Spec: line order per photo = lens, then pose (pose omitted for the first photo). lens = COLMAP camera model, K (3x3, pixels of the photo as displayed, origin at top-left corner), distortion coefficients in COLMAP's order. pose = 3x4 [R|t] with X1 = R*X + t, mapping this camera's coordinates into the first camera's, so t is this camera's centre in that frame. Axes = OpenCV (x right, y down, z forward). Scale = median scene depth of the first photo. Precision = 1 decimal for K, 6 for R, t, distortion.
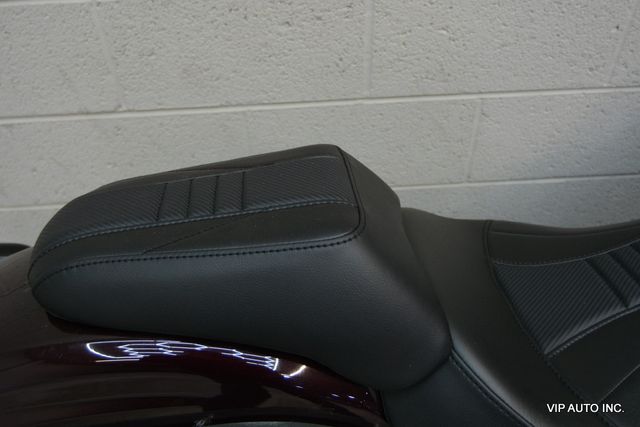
lens RADIAL K [[608.3, 0, 316.5], [0, 608.3, 215.8], [0, 0, 1]] dist [-0.015933, 0.000000]
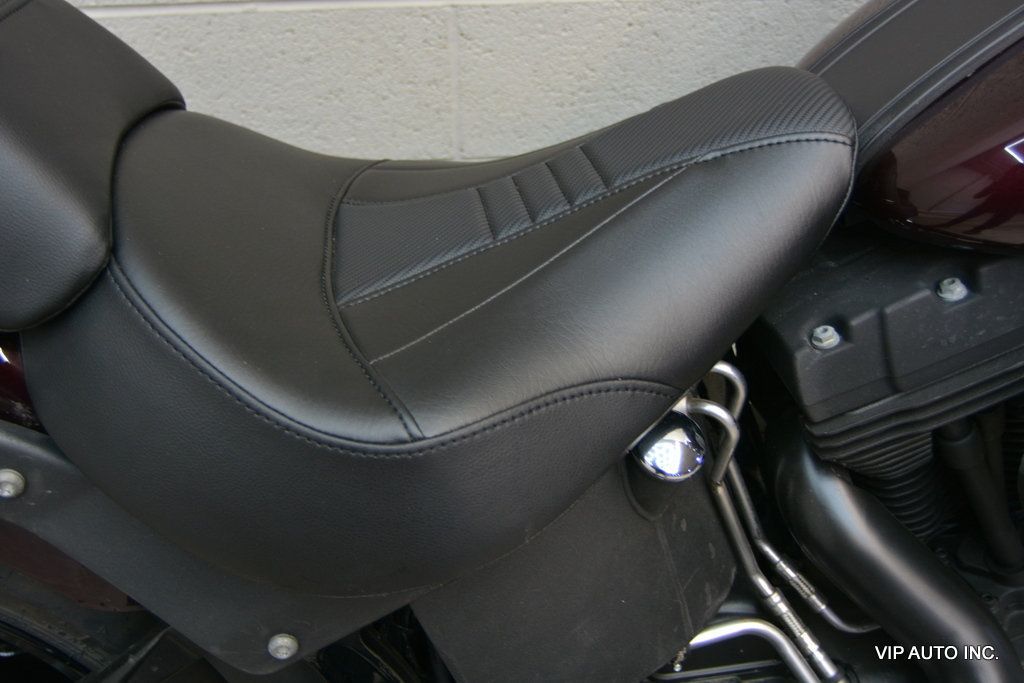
lens RADIAL K [[973.3, 0, 511.5], [0, 973.3, 337.9], [0, 0, 1]] dist [-0.015933, 0.000000]
pose [[0.997844, -0.000381, 0.065633, 0.256506], [0.000305, 0.999999, 0.001163, 0.136145], [-0.065633, -0.001140, 0.997843, 0.016093]]
